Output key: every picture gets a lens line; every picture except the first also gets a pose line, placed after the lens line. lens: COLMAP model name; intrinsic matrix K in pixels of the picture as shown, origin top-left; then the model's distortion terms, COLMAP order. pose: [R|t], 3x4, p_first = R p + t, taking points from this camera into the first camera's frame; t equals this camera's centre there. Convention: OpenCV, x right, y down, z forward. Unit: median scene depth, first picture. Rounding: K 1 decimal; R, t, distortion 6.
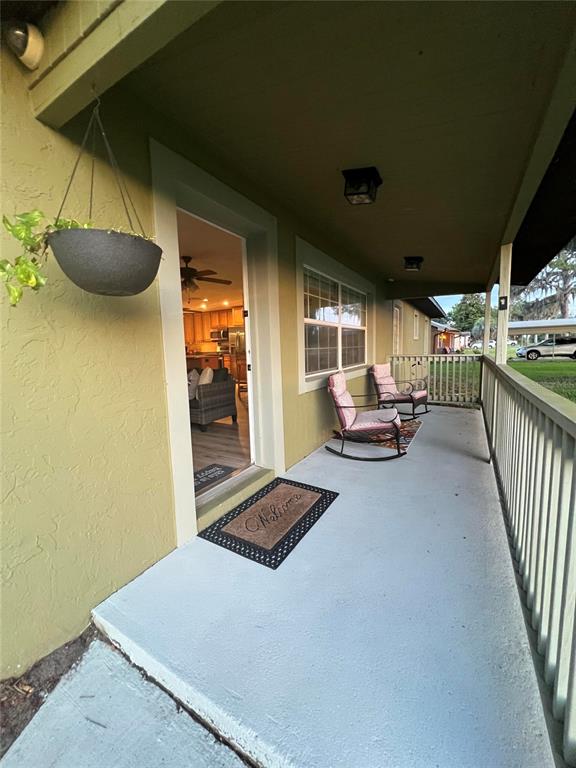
lens RADIAL K [[307.2, 0, 287.5], [0, 307.2, 385.5], [0, 0, 1]] dist [-0.002161, 0.001232]
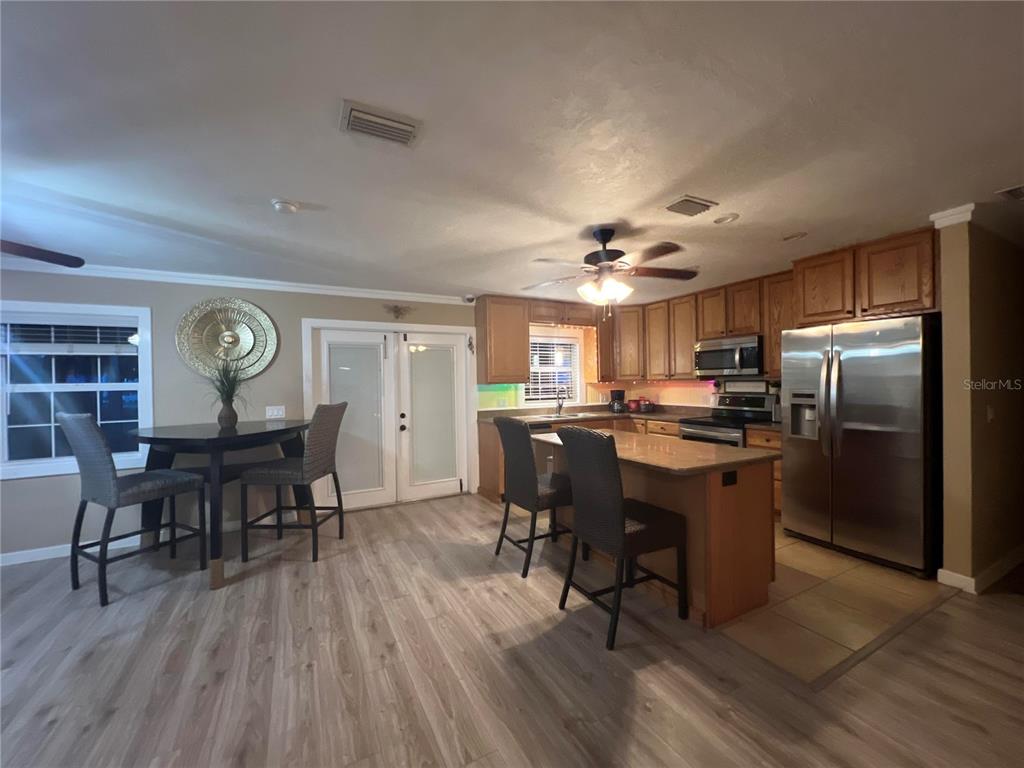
lens RADIAL K [[409.6, 0, 511.2], [0, 409.6, 384.4], [0, 0, 1]] dist [-0.002161, 0.001232]
pose [[0.850005, 0.012979, -0.526615, -0.189263], [-0.068322, 0.993969, -0.085780, -0.086915], [0.522325, 0.108893, 0.845765, 0.523535]]
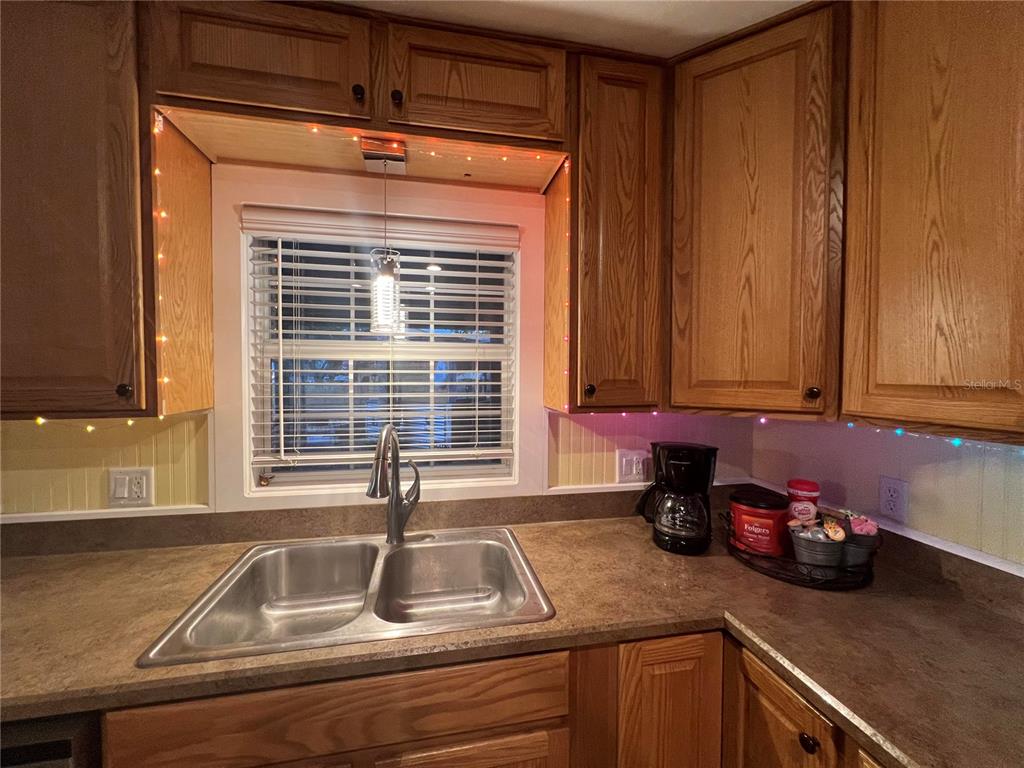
lens RADIAL K [[409.6, 0, 509.4], [0, 409.6, 385.0], [0, 0, 1]] dist [-0.002161, 0.001232]
pose [[0.659618, 0.054373, -0.749632, -0.301768], [-0.113800, 0.993106, -0.028103, -0.146950], [0.742936, 0.103846, 0.661258, 0.951860]]
